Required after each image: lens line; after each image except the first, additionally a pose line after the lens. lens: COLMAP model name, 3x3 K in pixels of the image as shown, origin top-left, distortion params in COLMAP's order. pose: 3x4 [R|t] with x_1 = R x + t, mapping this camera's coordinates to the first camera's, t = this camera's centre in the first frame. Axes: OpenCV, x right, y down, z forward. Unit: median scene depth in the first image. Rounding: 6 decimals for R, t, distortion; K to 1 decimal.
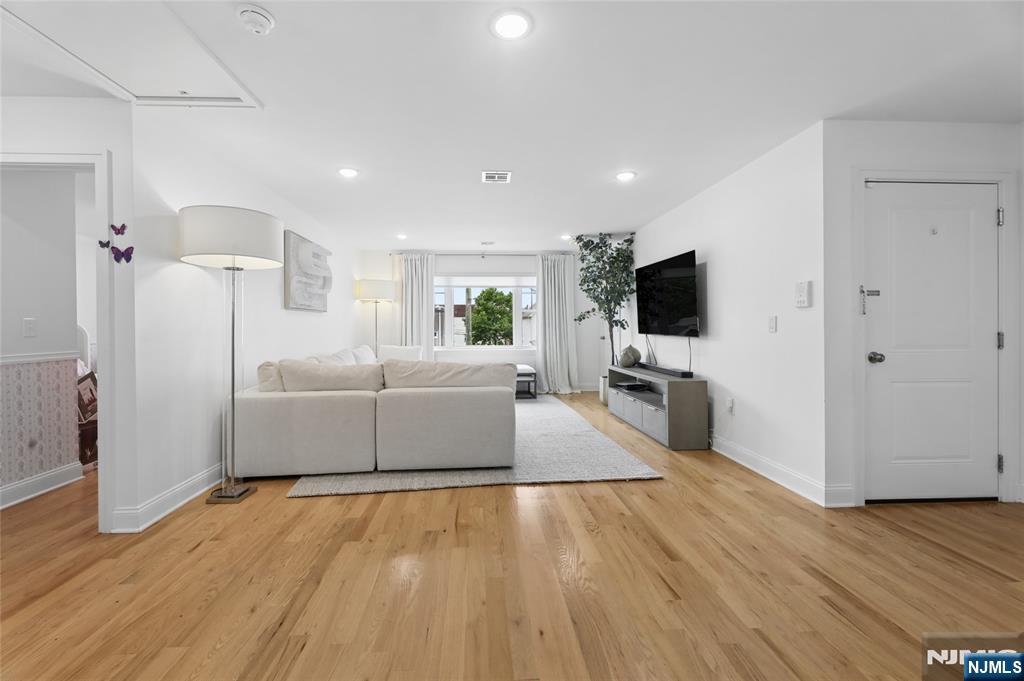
lens RADIAL K [[427.3, 0, 512.0], [0, 427.3, 340.5], [0, 0, 1]] dist [-0.000422, -0.000115]
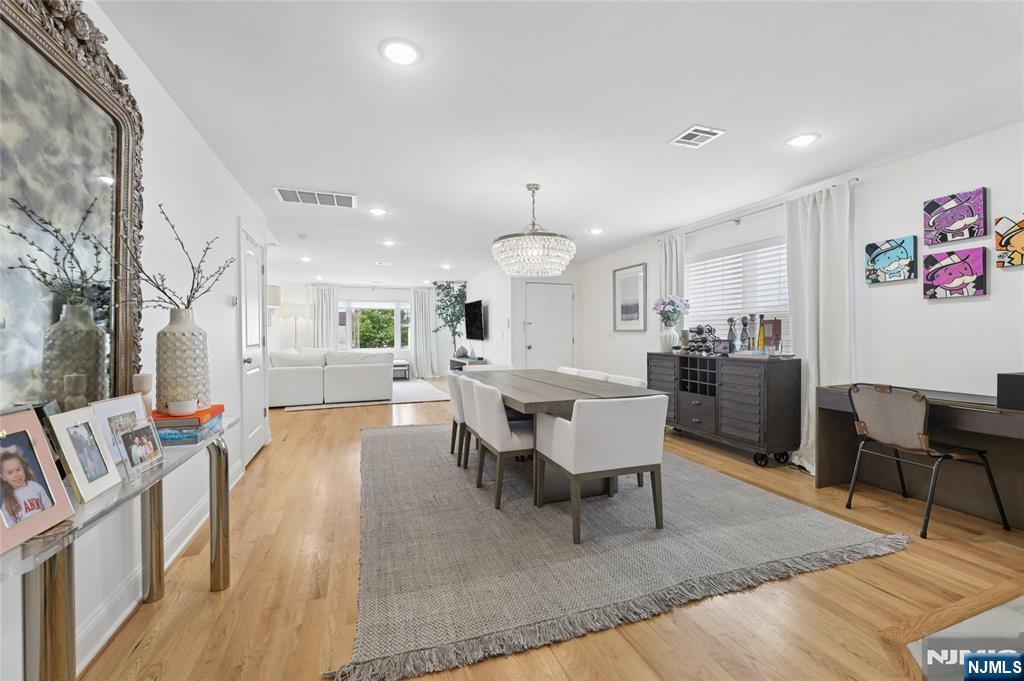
lens RADIAL K [[413.9, 0, 540.5], [0, 413.9, 336.2], [0, 0, 1]] dist [-0.040958, -0.000092]
pose [[0.945608, 0.000675, 0.325309, 0.022221], [0.009083, 0.999553, -0.028477, 0.020595], [-0.325183, 0.029883, 0.945179, -0.675106]]
